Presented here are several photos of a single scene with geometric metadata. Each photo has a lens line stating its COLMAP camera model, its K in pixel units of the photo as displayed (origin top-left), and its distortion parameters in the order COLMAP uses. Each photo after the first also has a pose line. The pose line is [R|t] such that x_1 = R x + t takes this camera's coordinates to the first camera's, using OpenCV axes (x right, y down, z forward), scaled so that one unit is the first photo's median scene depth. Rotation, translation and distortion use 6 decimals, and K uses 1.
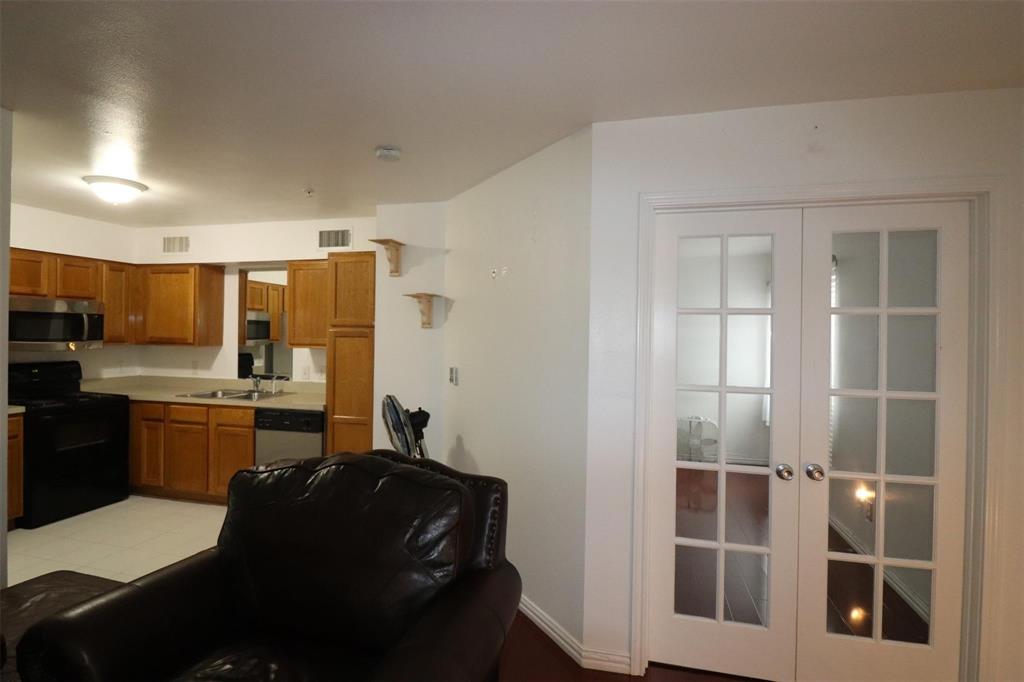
lens RADIAL K [[525.9, 0, 509.7], [0, 525.9, 333.6], [0, 0, 1]] dist [0.031625, -0.036695]
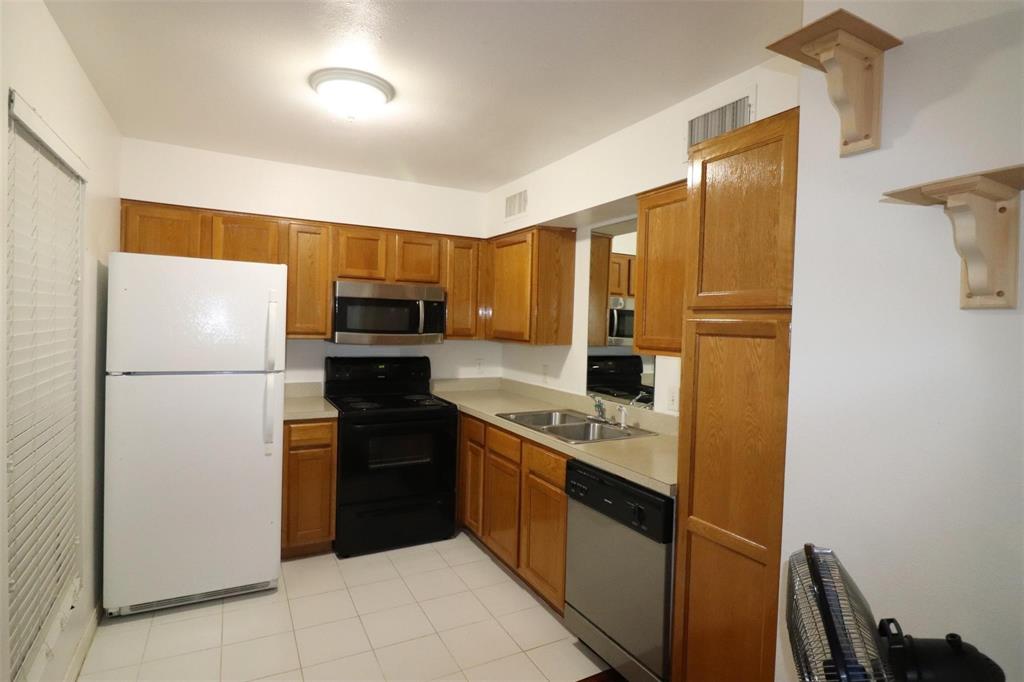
lens RADIAL K [[525.9, 0, 509.7], [0, 525.9, 333.6], [0, 0, 1]] dist [0.031625, -0.036695]
pose [[0.676019, 0.019362, -0.736630, -0.104527], [-0.018277, 0.999788, 0.009506, 0.003512], [0.736658, 0.007037, 0.676229, 0.538472]]
